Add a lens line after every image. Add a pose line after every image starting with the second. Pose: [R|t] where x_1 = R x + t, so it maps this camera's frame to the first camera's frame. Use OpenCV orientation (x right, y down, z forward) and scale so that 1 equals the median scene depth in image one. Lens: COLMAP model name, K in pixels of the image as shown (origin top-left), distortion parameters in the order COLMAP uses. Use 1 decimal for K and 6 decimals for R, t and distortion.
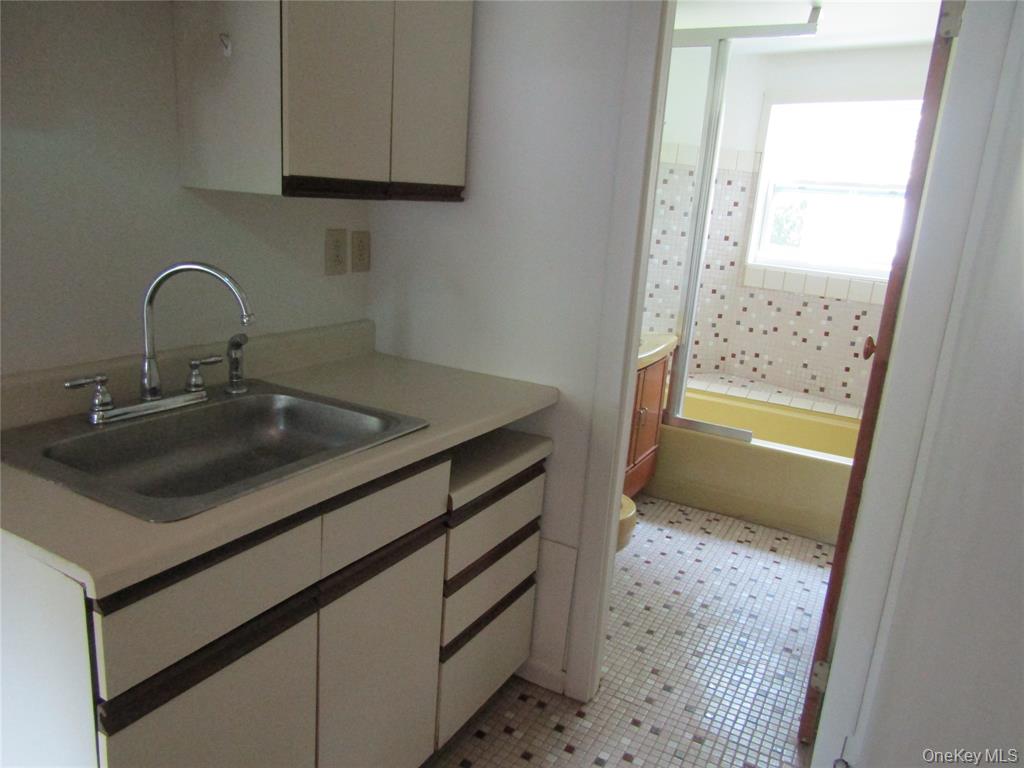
lens RADIAL K [[729.7, 0, 514.1], [0, 729.7, 384.3], [0, 0, 1]] dist [-0.010856, -0.002109]
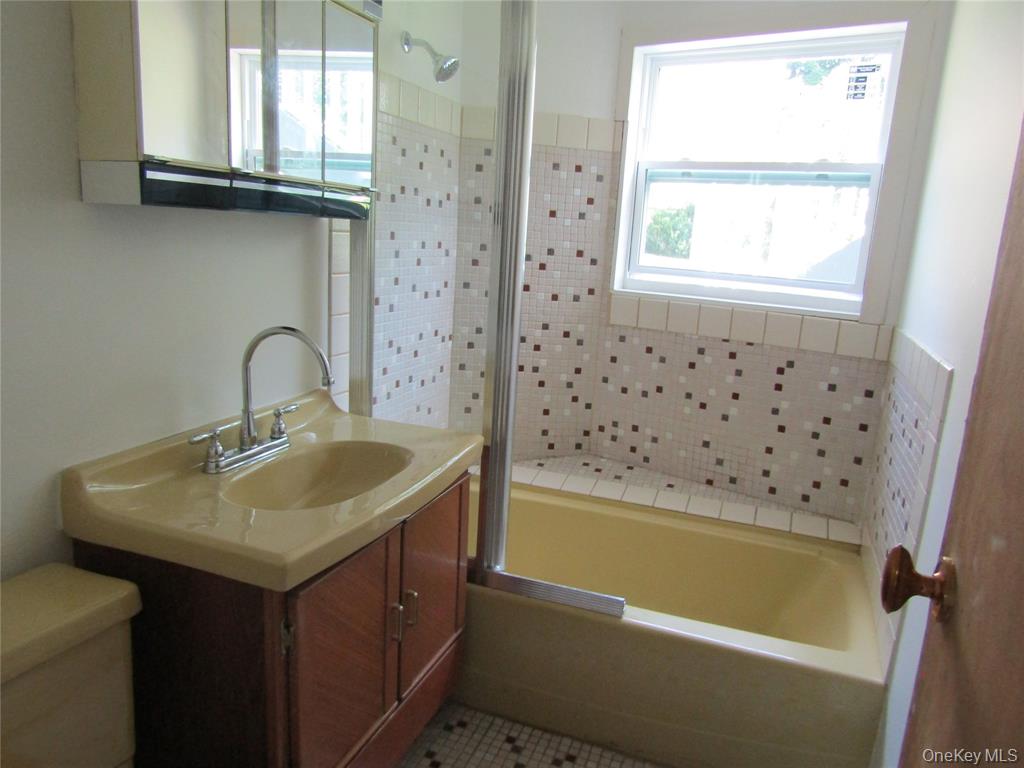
lens RADIAL K [[729.7, 0, 510.9], [0, 729.7, 384.1], [0, 0, 1]] dist [-0.010856, -0.002109]
pose [[0.991082, -0.049760, 0.123613, 0.144834], [0.052249, 0.998490, -0.016978, -0.076087], [-0.122582, 0.023285, 0.992185, 0.363508]]
